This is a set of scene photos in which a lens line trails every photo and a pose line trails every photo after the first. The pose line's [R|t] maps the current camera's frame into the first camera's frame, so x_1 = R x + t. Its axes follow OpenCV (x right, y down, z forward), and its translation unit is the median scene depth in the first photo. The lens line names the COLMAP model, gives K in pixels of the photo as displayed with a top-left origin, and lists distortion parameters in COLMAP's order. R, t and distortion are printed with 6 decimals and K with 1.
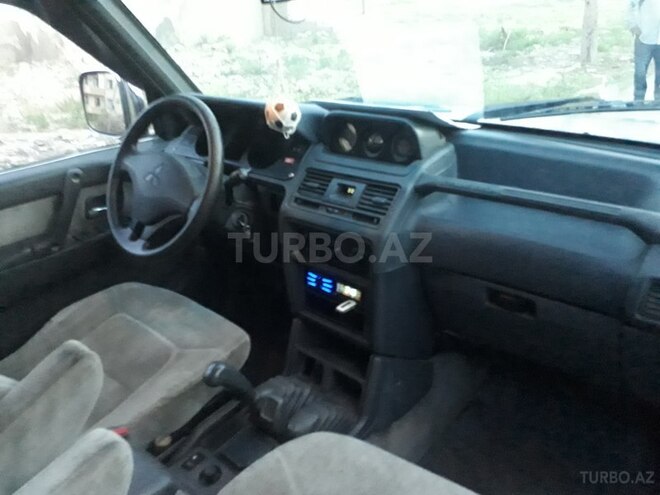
lens RADIAL K [[492.3, 0, 331.6], [0, 492.3, 276.0], [0, 0, 1]] dist [0.003707, -0.001472]
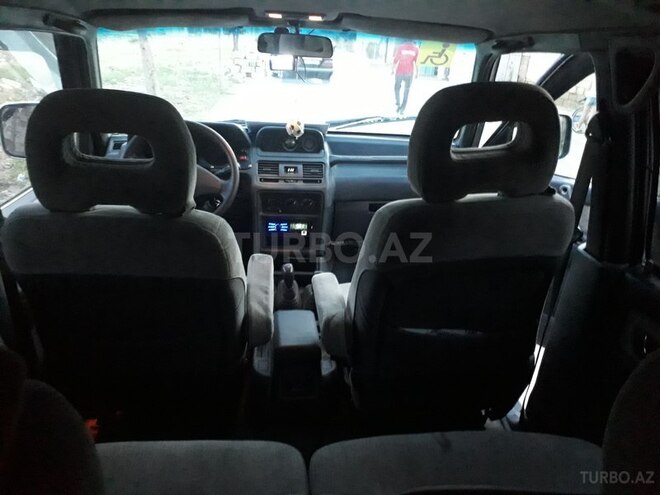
lens RADIAL K [[492.3, 0, 331.6], [0, 492.3, 276.0], [0, 0, 1]] dist [0.003707, -0.001472]
pose [[0.691271, -0.236668, 0.682739, -1.178157], [0.268402, 0.961343, 0.061489, 0.129312], [-0.670898, 0.140742, 0.728071, -0.356163]]
